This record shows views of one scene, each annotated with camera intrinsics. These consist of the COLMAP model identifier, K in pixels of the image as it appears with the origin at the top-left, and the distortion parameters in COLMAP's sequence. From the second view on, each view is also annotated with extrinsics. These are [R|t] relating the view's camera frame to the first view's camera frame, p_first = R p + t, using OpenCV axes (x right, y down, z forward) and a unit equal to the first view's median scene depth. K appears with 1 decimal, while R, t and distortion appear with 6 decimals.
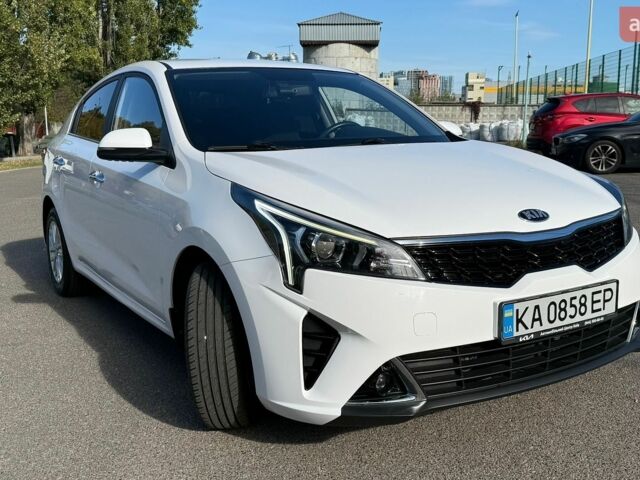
lens RADIAL K [[690.1, 0, 320.0], [0, 690.1, 240.0], [0, 0, 1]] dist [0.166681, -0.385648]
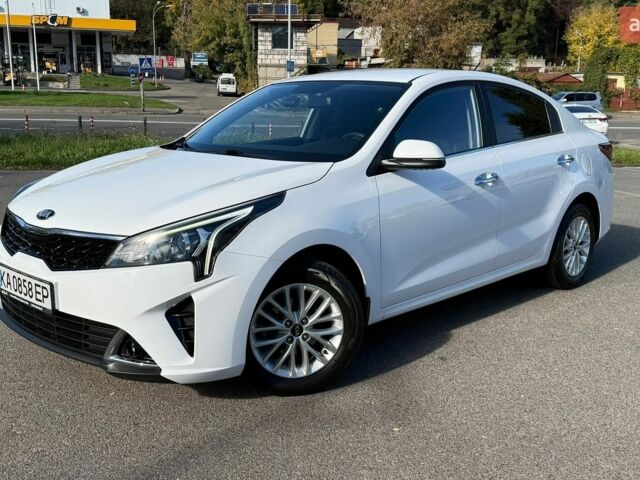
lens RADIAL K [[690.1, 0, 320.0], [0, 690.1, 240.0], [0, 0, 1]] dist [0.166681, -0.385648]
pose [[0.260774, 0.217431, -0.940596, 1.712644], [-0.174497, 0.968875, 0.175590, -0.313685], [0.949499, 0.118342, 0.290598, 1.134713]]
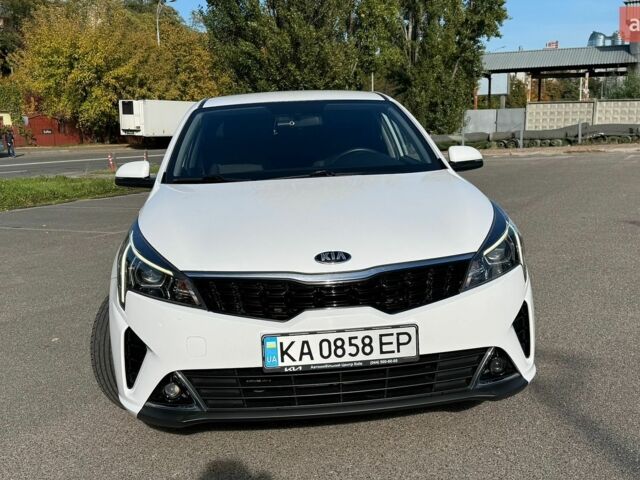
lens RADIAL K [[690.1, 0, 320.0], [0, 690.1, 240.0], [0, 0, 1]] dist [0.166681, -0.385648]
pose [[0.899285, 0.055673, -0.433804, 0.765564], [-0.049983, 0.998449, 0.024522, -0.088695], [0.434497, -0.000370, 0.900673, 0.030540]]
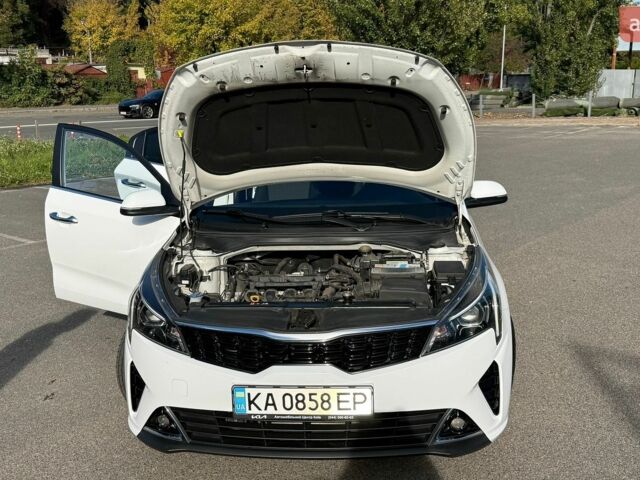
lens RADIAL K [[690.1, 0, 320.0], [0, 690.1, 240.0], [0, 0, 1]] dist [0.166681, -0.385648]
pose [[0.808226, 0.130747, -0.574174, 1.008117], [-0.087972, 0.990906, 0.101810, -0.293196], [0.582264, -0.031774, 0.812379, 0.068257]]
